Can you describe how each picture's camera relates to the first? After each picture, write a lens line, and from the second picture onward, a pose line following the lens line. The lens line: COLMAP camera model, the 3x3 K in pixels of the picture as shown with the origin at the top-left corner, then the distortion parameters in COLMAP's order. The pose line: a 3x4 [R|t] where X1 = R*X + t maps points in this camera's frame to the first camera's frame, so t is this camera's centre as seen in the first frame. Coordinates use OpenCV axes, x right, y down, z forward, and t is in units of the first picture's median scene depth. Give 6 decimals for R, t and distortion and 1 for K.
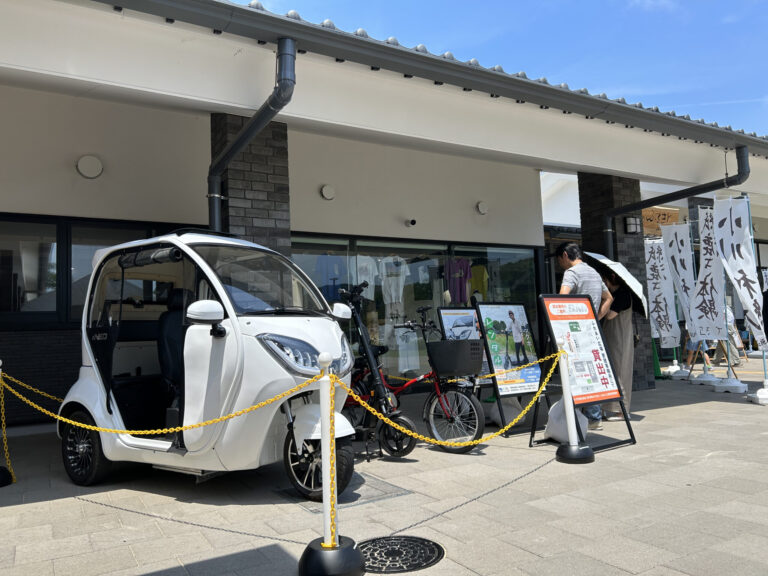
lens RADIAL K [[580.9, 0, 380.6], [0, 580.9, 287.8], [0, 0, 1]] dist [0.013685, 0.001222]
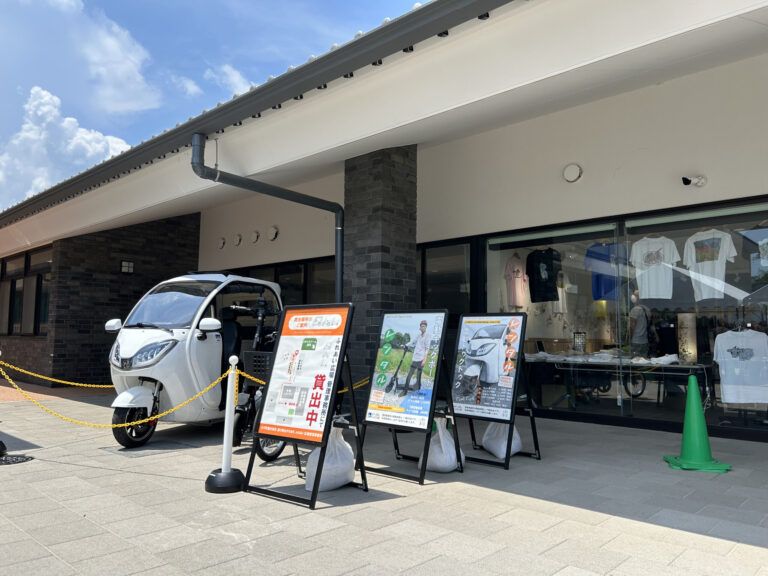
lens RADIAL K [[580.9, 0, 380.6], [0, 580.9, 288.0], [0, 0, 1]] dist [0.013685, 0.001222]
pose [[0.270502, -0.046823, -0.961580, 1.015263], [0.062974, 0.997538, -0.030859, 0.017505], [0.960658, -0.052207, 0.272785, 0.777677]]
